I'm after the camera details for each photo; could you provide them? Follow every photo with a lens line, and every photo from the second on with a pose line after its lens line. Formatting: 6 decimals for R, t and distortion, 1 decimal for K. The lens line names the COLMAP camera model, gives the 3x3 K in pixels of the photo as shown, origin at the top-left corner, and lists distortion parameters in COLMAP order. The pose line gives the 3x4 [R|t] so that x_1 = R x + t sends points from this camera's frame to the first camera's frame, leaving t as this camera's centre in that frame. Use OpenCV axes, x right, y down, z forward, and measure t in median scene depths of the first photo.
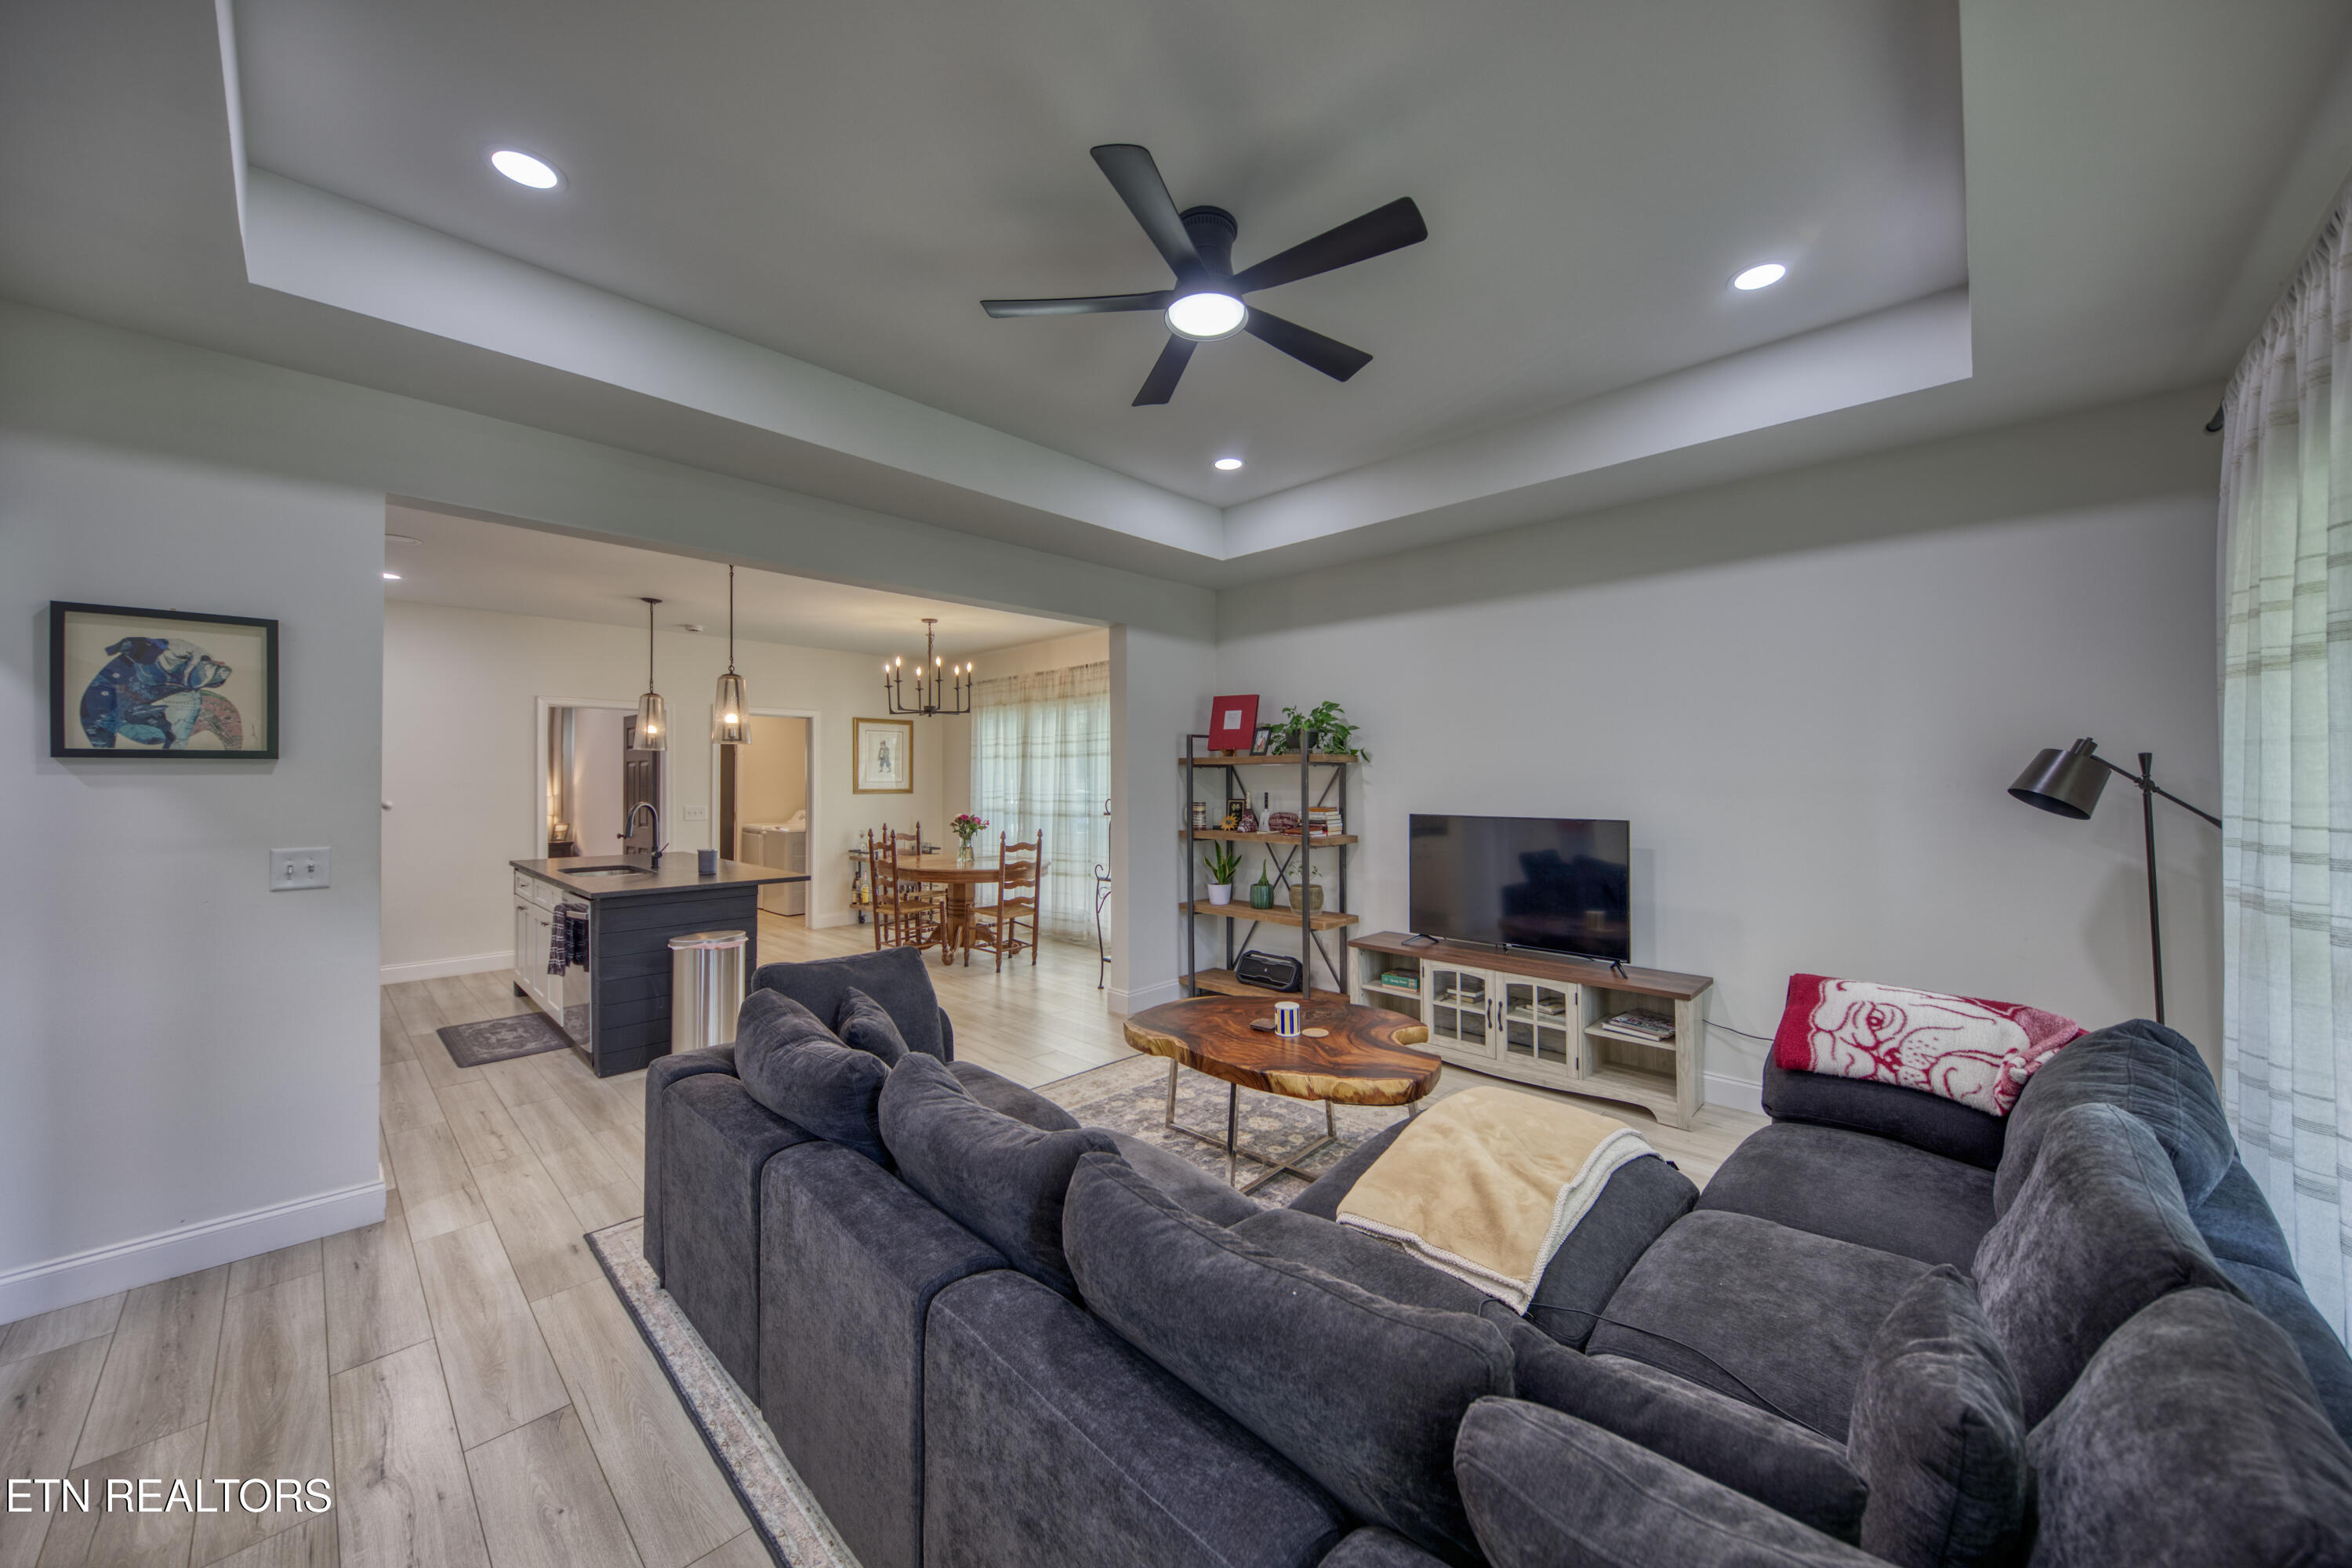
lens RADIAL K [[861.1, 0, 1174.0], [0, 861.1, 776.6], [0, 0, 1]] dist [-0.001202, -0.000061]
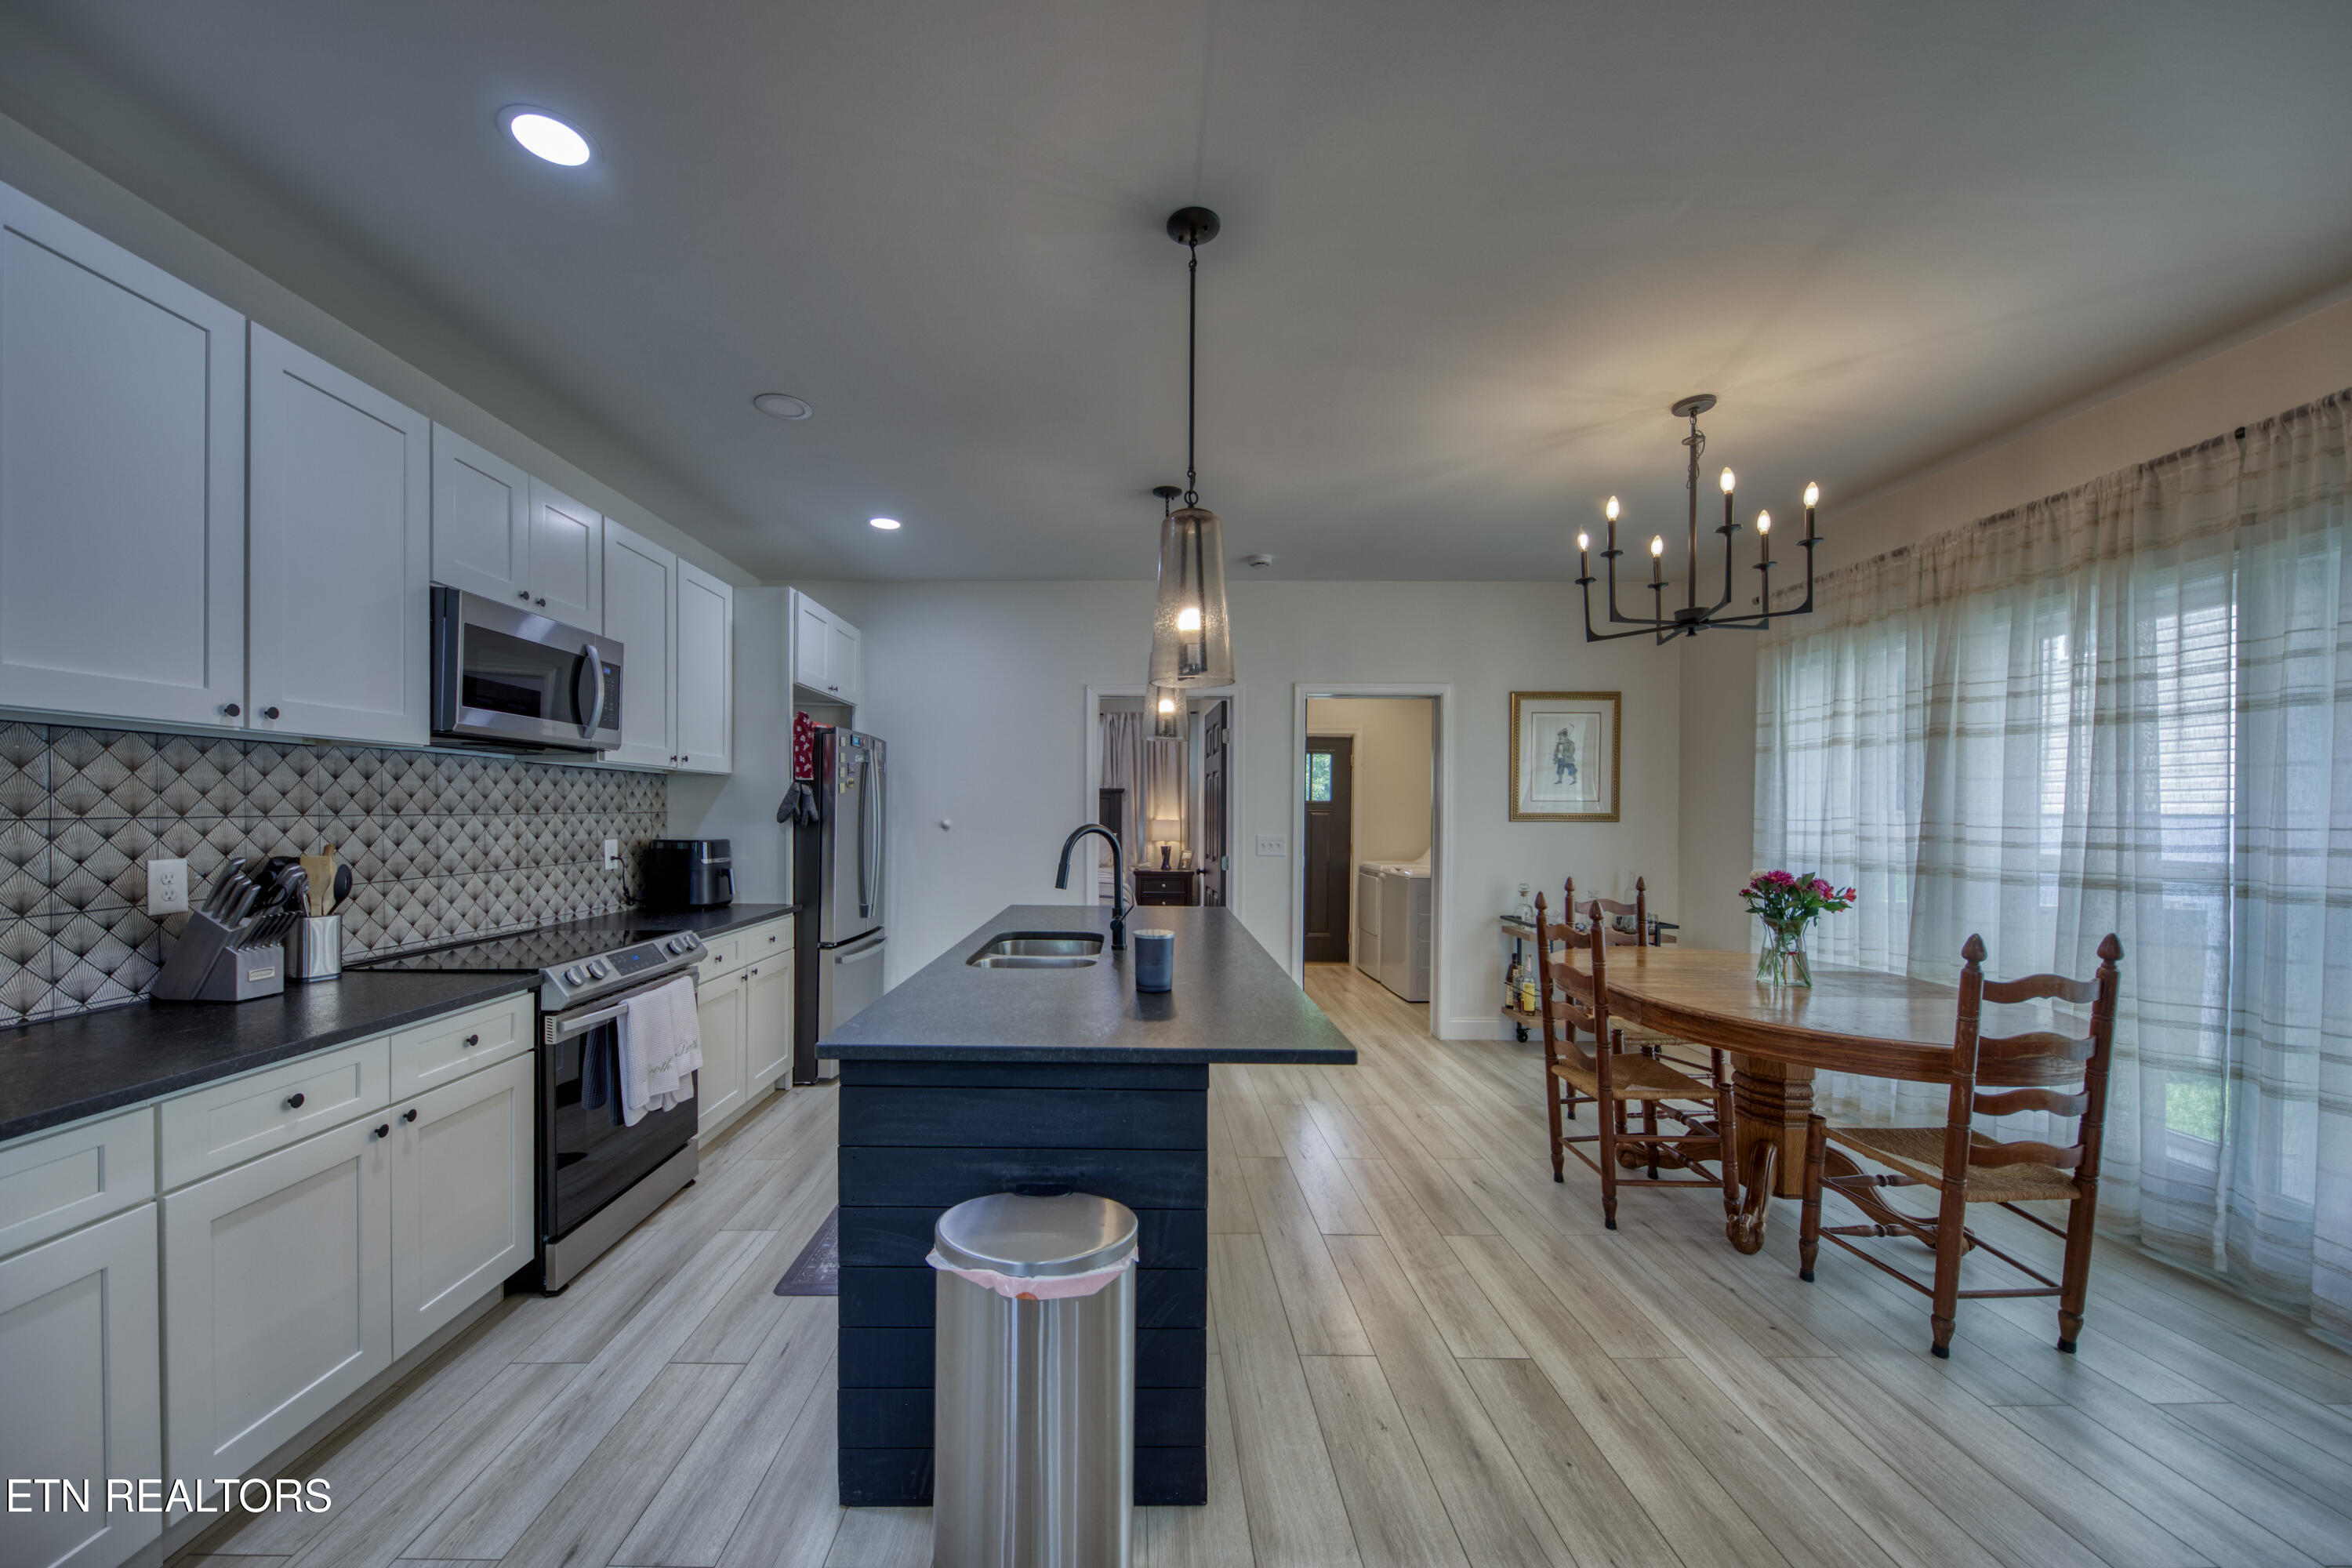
lens RADIAL K [[861.1, 0, 1120.0], [0, 861.1, 816.0], [0, 0, 1]] dist [-0.001202, -0.000061]
pose [[0.703874, 0.009582, -0.710260, -0.172451], [-0.004360, 0.999948, 0.009170, 0.014980], [0.710311, -0.003357, 0.703880, 0.482614]]
